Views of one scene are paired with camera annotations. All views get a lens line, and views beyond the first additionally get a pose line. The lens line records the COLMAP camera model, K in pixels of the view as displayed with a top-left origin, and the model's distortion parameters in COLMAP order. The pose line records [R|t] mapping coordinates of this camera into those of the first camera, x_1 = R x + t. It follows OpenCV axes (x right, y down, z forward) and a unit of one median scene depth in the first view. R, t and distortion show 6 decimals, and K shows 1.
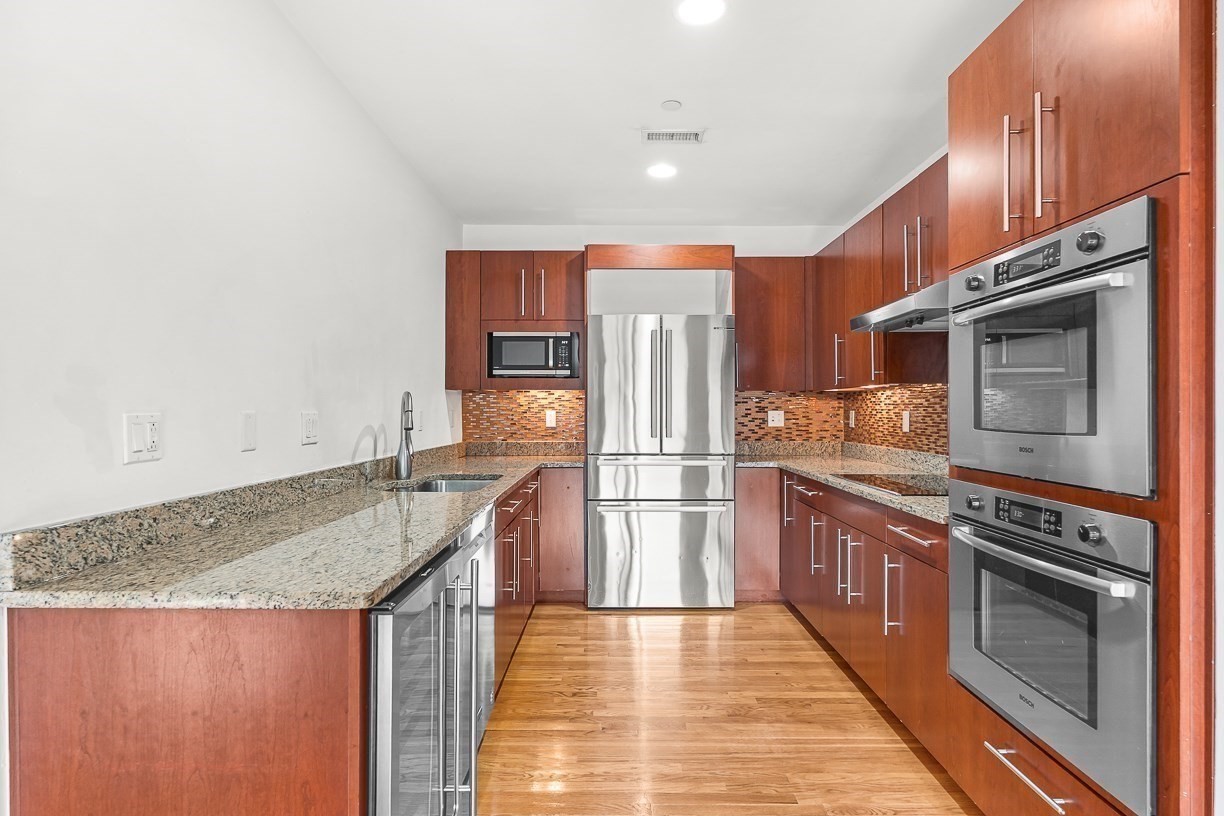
lens RADIAL K [[643.1, 0, 612.0], [0, 643.1, 408.0], [0, 0, 1]] dist [-0.001713, -0.000396]
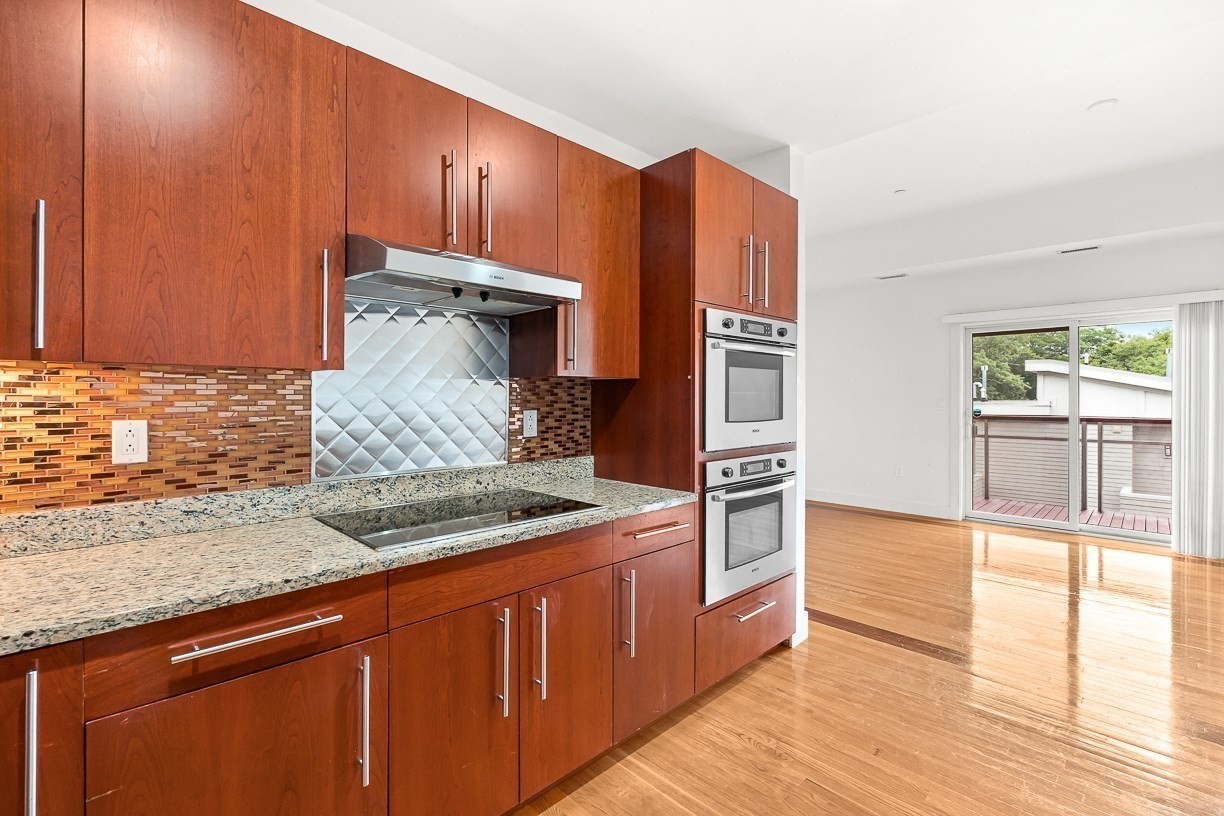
lens RADIAL K [[548.8, 0, 611.3], [0, 548.8, 400.9], [0, 0, 1]] dist [-0.000043, -0.000074]
pose [[-0.701538, -0.007249, 0.712595, -0.153489], [-0.003187, 0.999970, 0.007035, -0.025793], [-0.712625, 0.002664, -0.701540, 2.177182]]
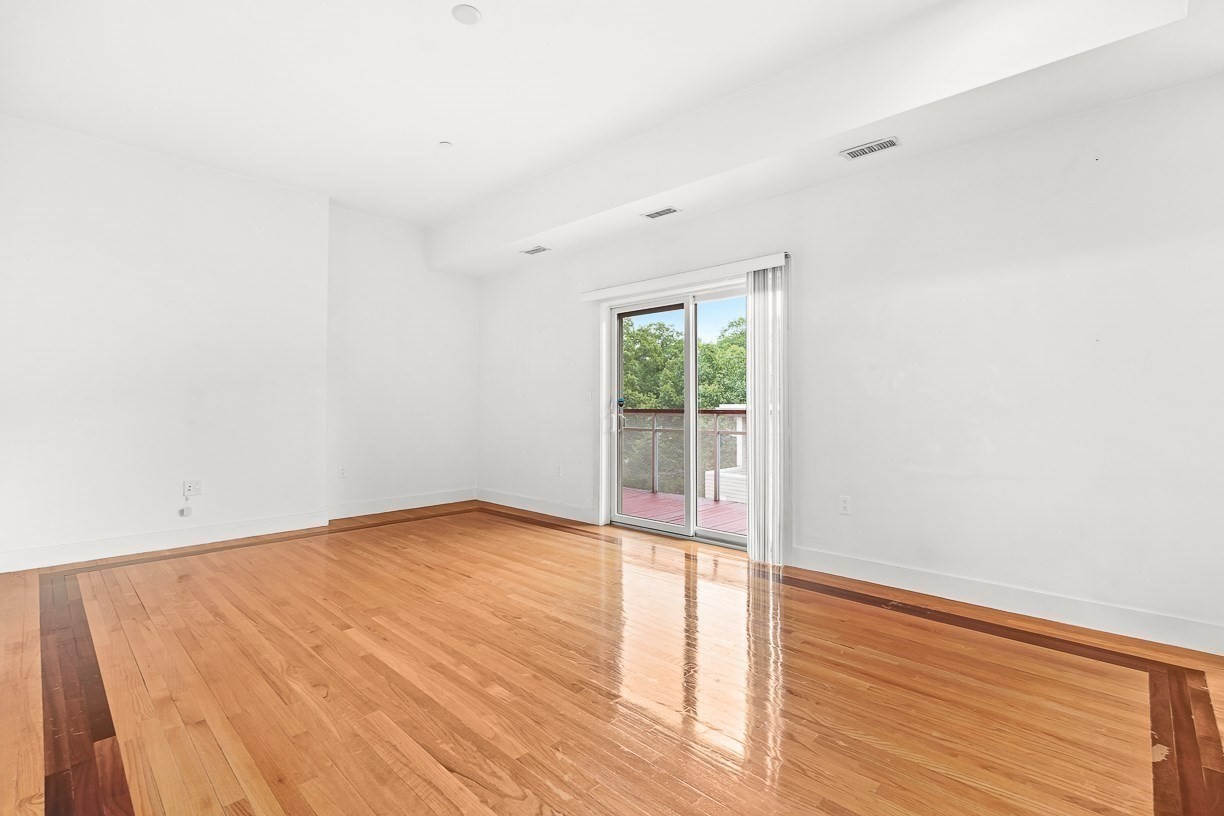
lens RADIAL K [[559.0, 0, 610.3], [0, 559.0, 382.9], [0, 0, 1]] dist [-0.010816, -0.000191]
pose [[-0.719850, 0.023278, 0.693739, -1.386275], [-0.001300, 0.999391, -0.034883, 0.060021], [-0.694129, -0.026012, -0.719381, 0.472899]]
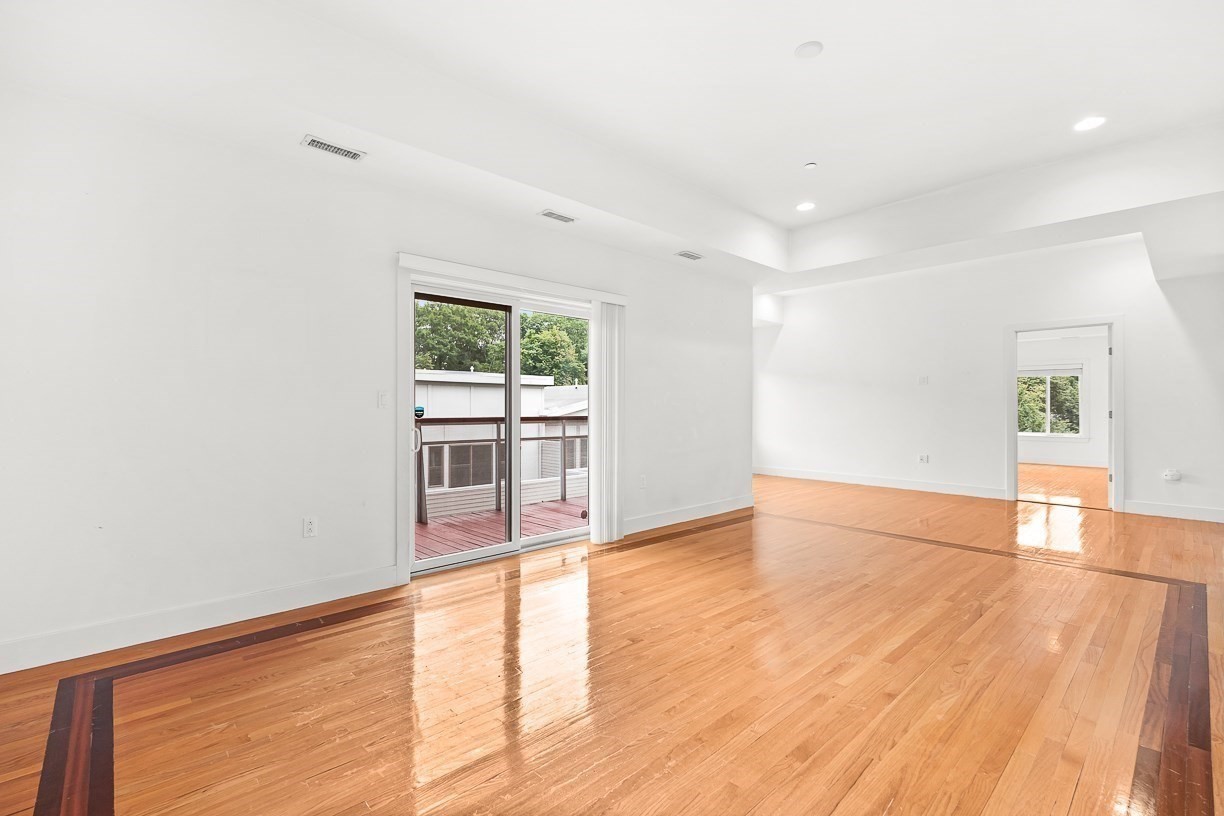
lens RADIAL K [[540.2, 0, 615.9], [0, 540.2, 406.3], [0, 0, 1]] dist [-0.002608, 0.000059]
pose [[-0.730859, -0.004860, -0.682511, 1.554438], [-0.001450, 0.999983, -0.005568, 0.045847], [0.682527, -0.003080, -0.730854, 0.414764]]
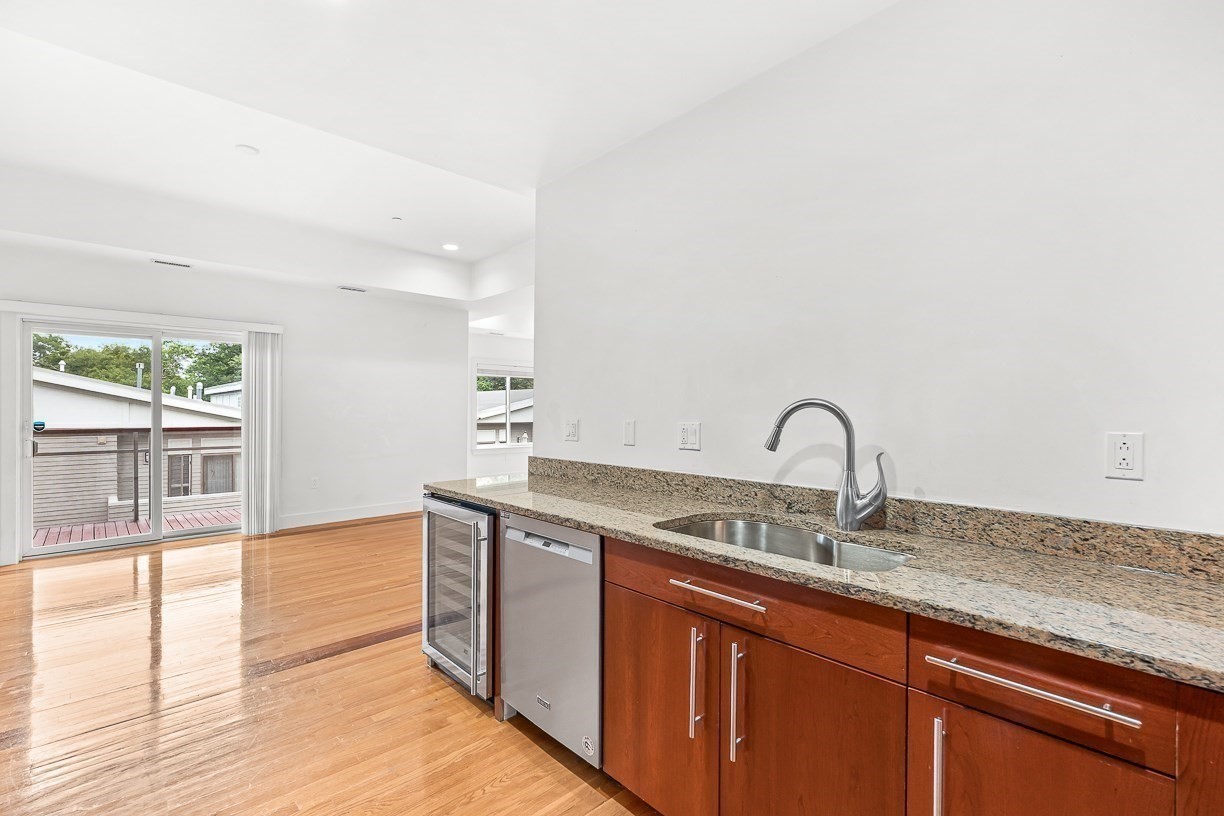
lens RADIAL K [[540.2, 0, 615.9], [0, 540.2, 406.3], [0, 0, 1]] dist [-0.002608, 0.000059]
pose [[-0.726224, -0.008727, -0.687403, 0.416108], [-0.002849, 0.999949, -0.009685, -0.019030], [0.687453, -0.005075, -0.726211, 2.186882]]
